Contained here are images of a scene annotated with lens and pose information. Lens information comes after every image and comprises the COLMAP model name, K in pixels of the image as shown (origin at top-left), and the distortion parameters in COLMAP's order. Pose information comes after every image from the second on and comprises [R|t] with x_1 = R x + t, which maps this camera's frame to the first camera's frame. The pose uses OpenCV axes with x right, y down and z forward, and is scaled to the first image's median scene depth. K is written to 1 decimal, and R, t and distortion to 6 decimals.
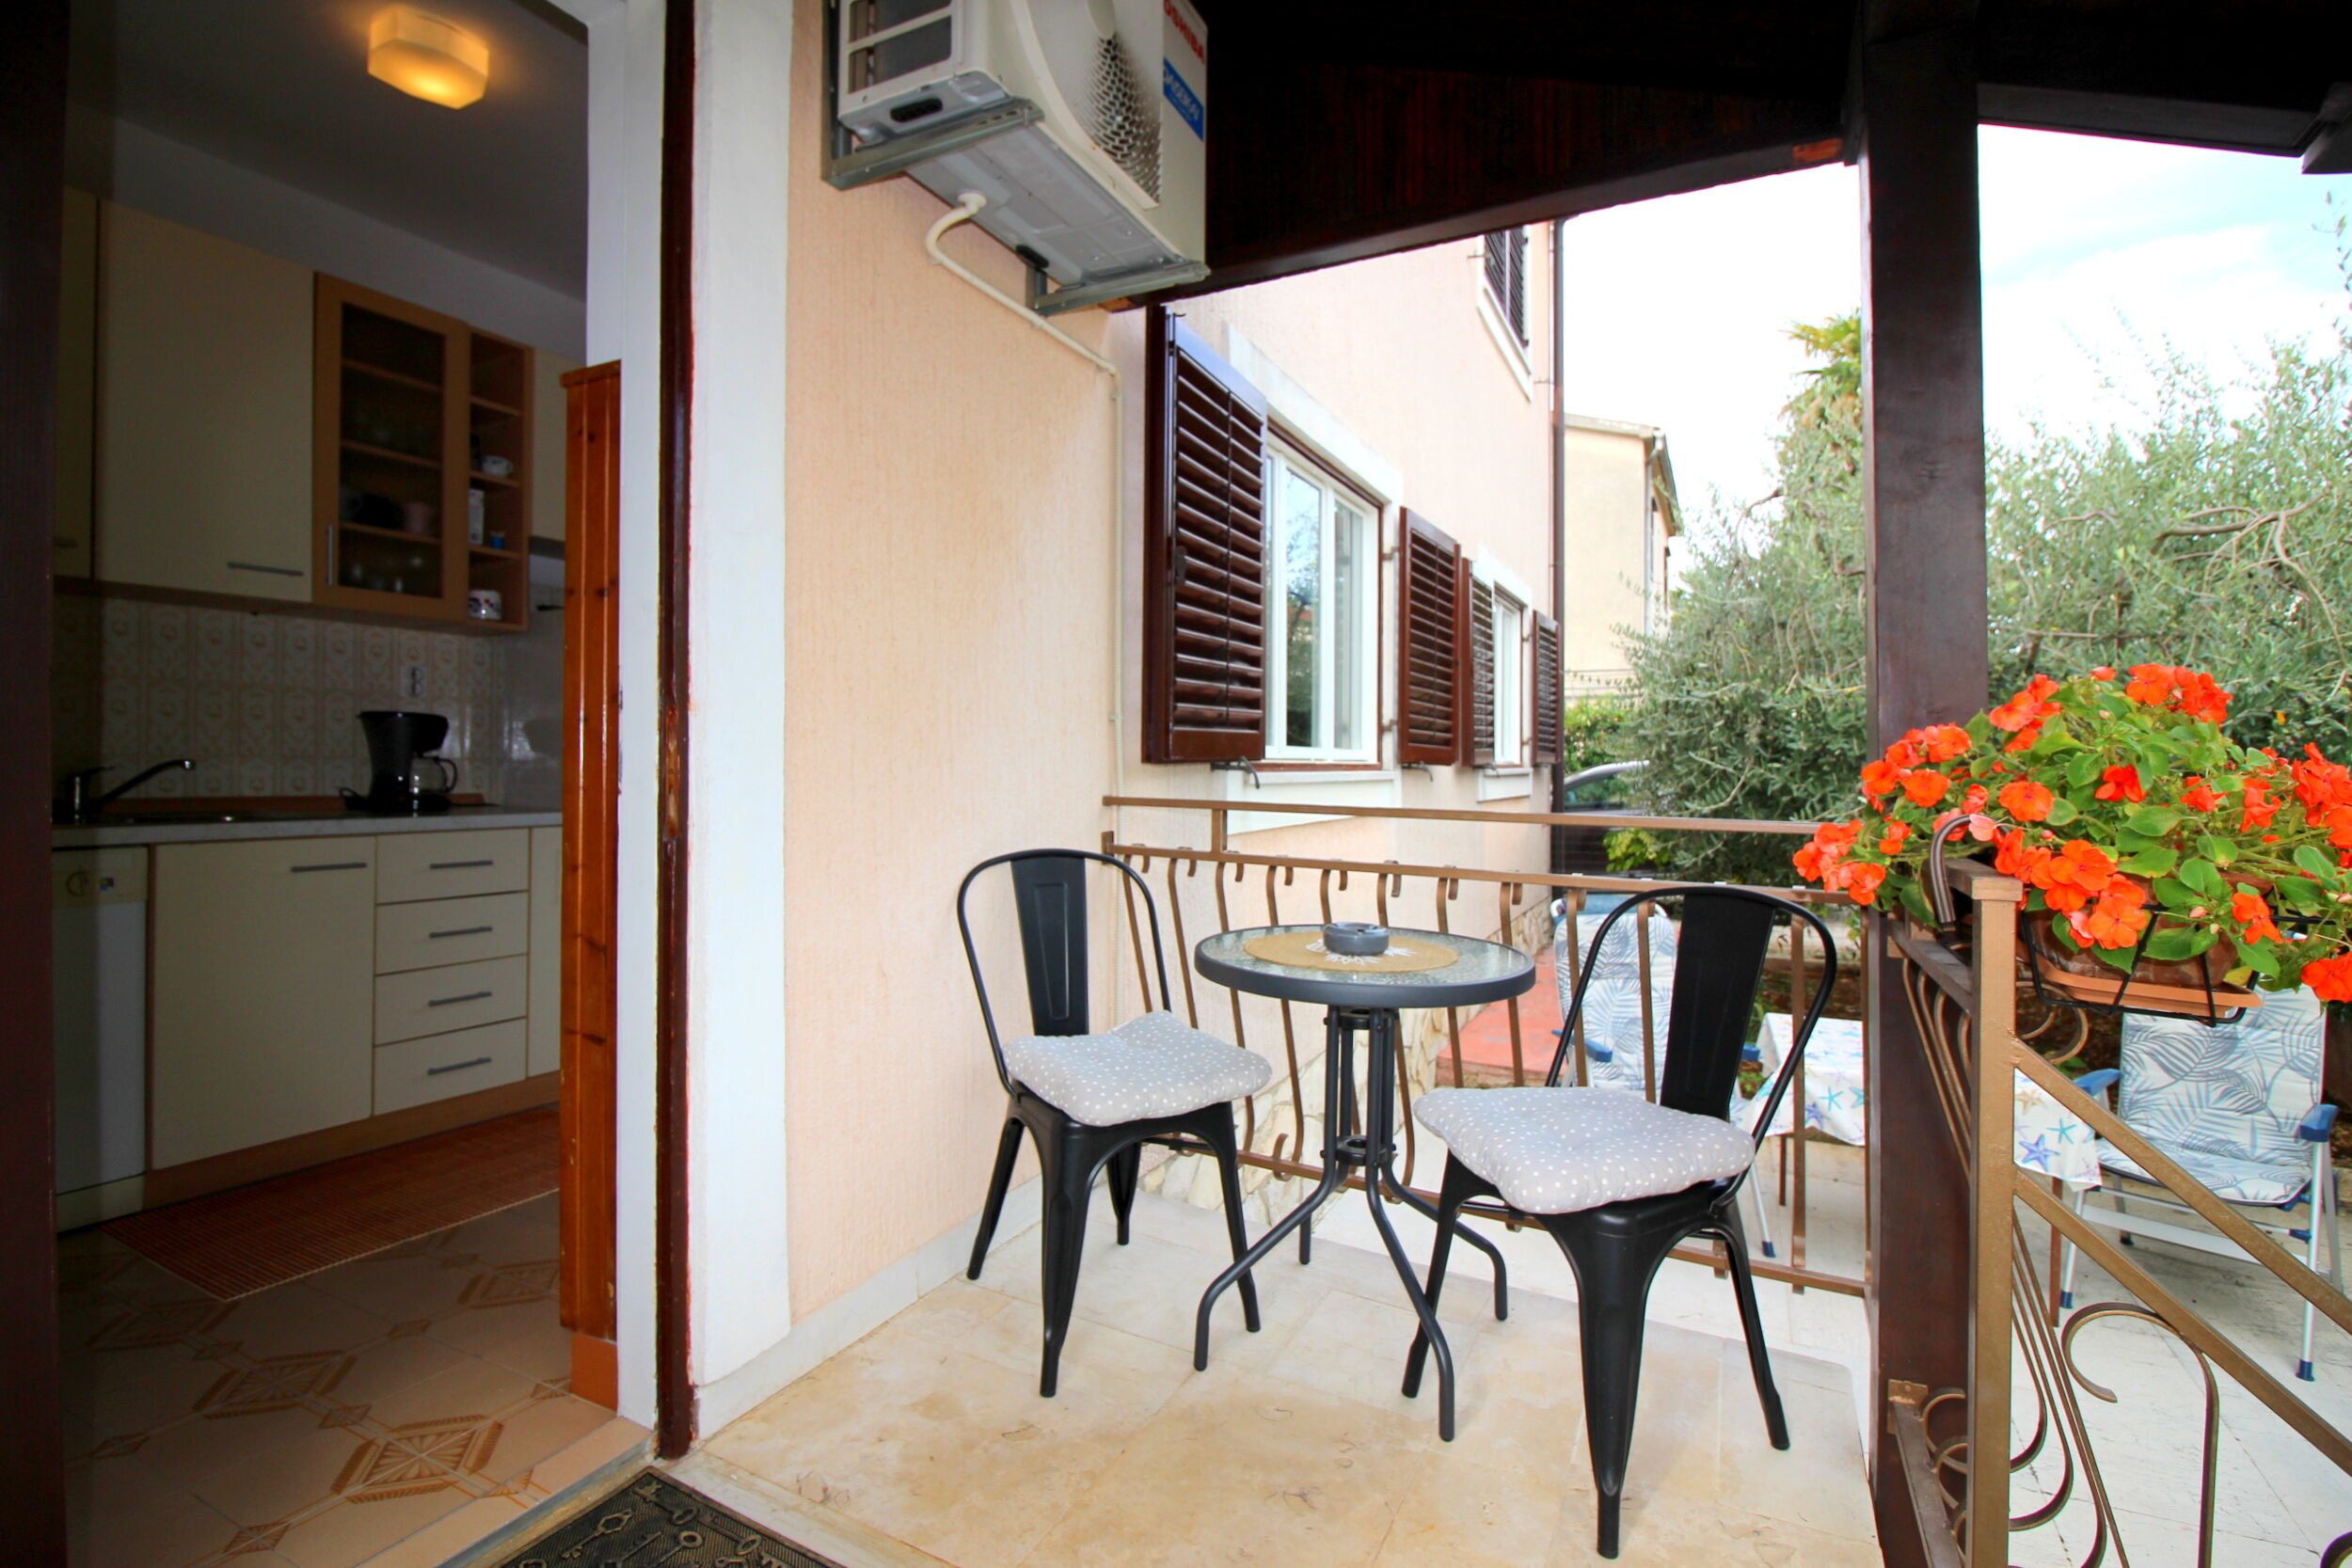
lens RADIAL K [[1086.1, 0, 1196.1], [0, 1086.1, 777.9], [0, 0, 1]] dist [-0.020886, -0.003920]
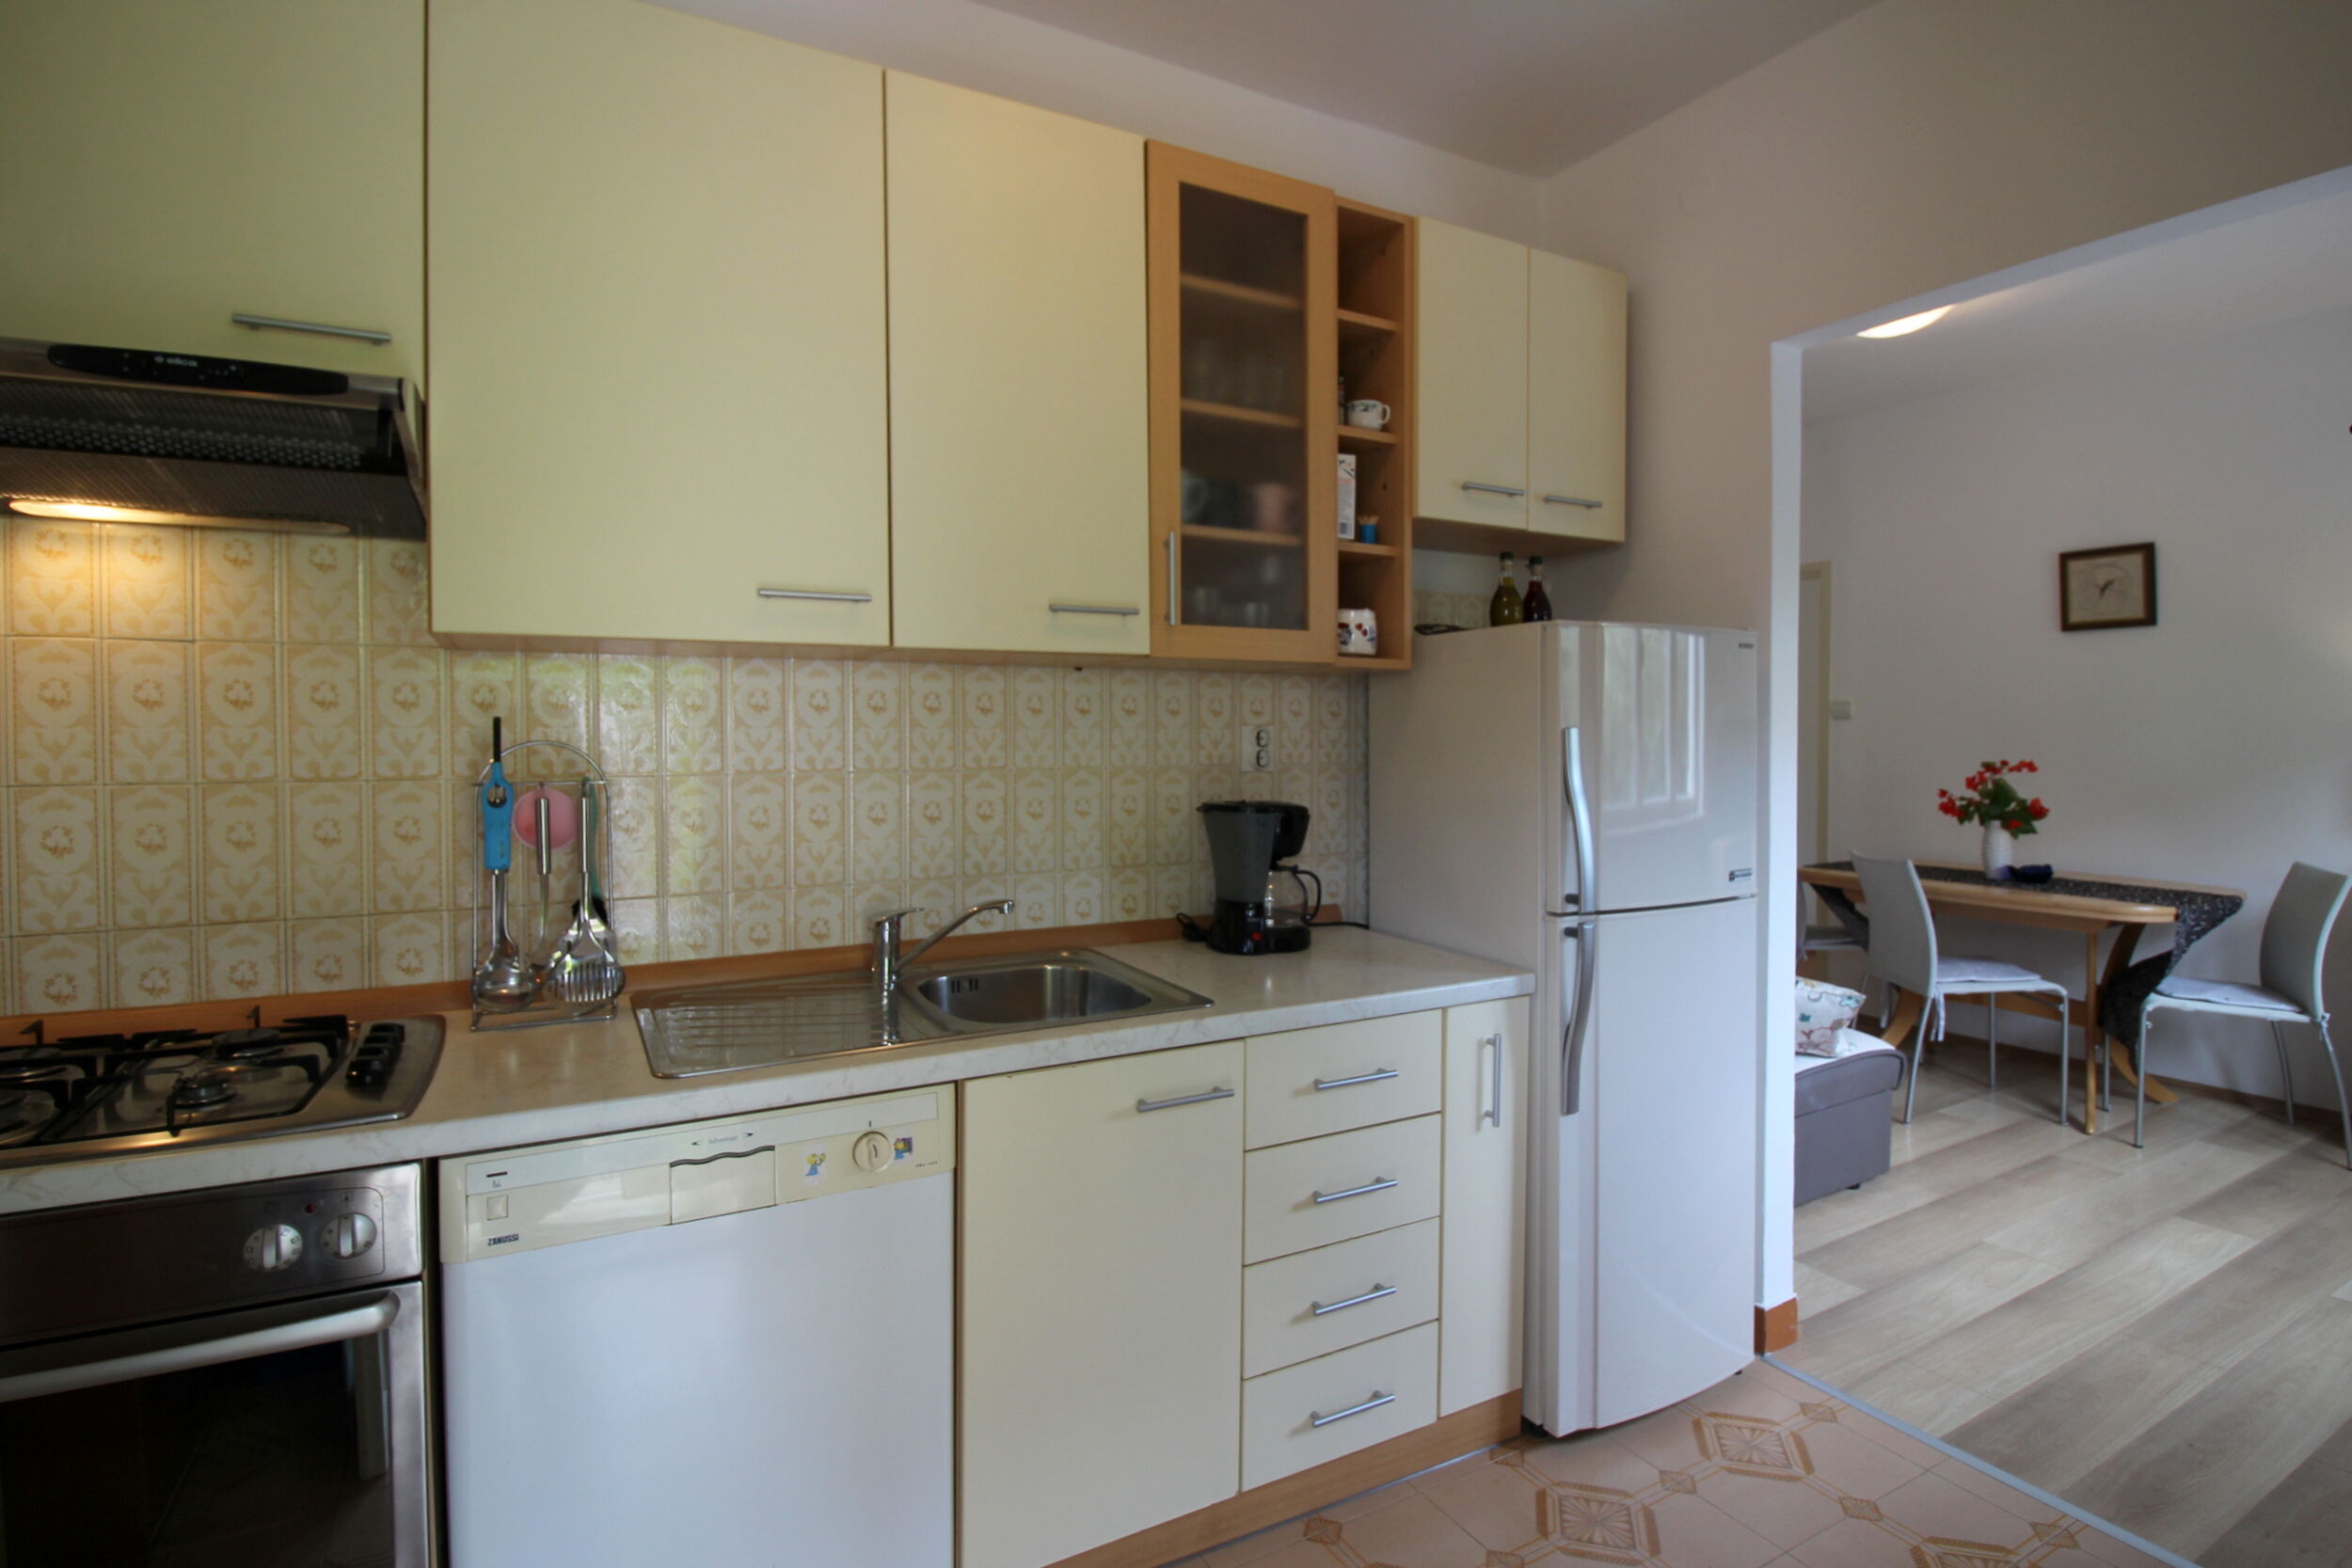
lens RADIAL K [[1086.1, 0, 1186.2], [0, 1086.1, 753.4], [0, 0, 1]] dist [-0.020886, -0.003920]
pose [[0.822027, 0.009255, -0.569373, -0.387643], [0.003700, 0.999760, 0.021593, -0.106370], [0.569436, -0.019856, 0.821796, 0.418643]]
